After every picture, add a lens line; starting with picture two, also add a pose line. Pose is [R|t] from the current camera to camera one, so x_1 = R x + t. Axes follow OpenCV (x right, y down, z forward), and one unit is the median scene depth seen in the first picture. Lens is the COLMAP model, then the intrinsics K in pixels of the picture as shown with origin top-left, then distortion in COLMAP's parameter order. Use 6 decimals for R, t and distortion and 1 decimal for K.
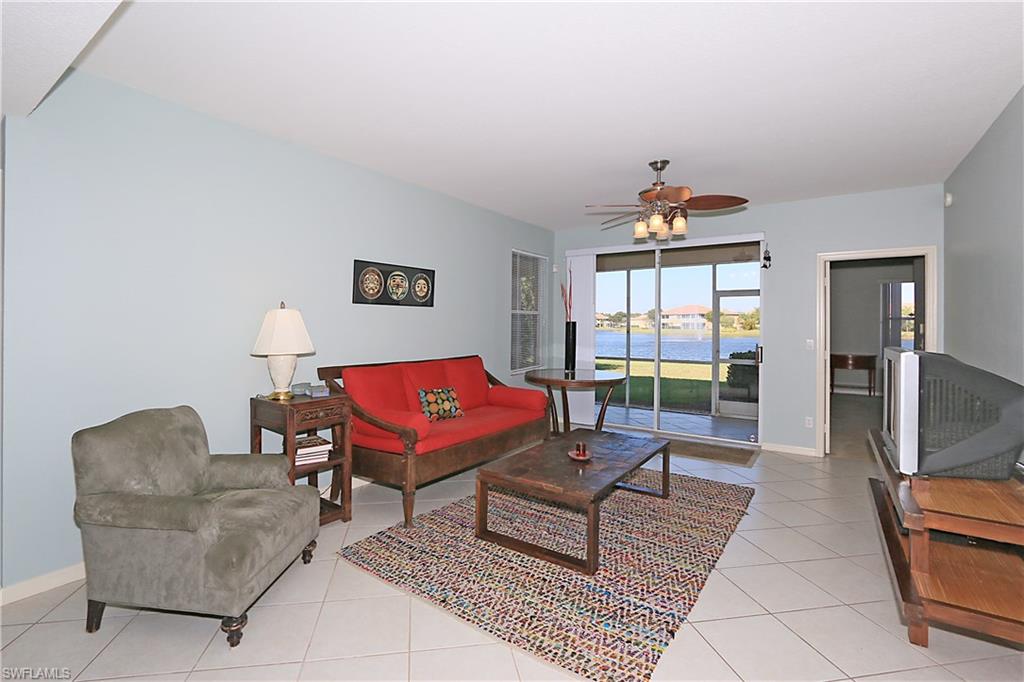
lens RADIAL K [[466.7, 0, 514.3], [0, 466.7, 328.4], [0, 0, 1]] dist [-0.016526, 0.003066]
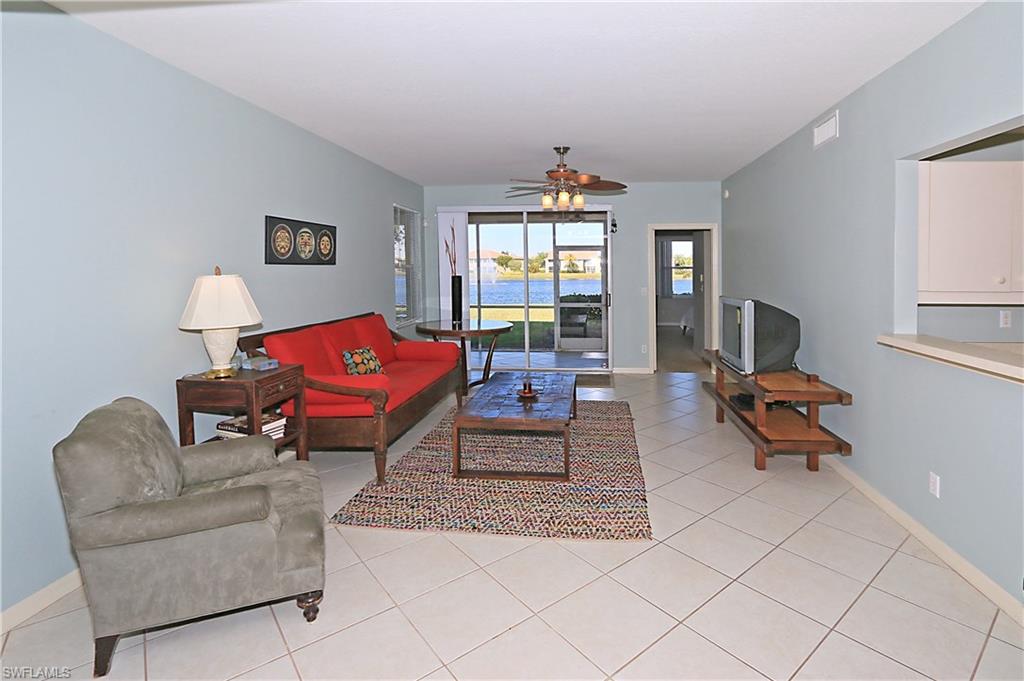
lens RADIAL K [[466.7, 0, 550.6], [0, 466.7, 286.2], [0, 0, 1]] dist [-0.016526, 0.003066]
pose [[0.871838, -0.027349, 0.489031, -0.320617], [0.012677, 0.999365, 0.033289, -0.035307], [-0.489631, -0.022823, 0.871631, -0.060844]]
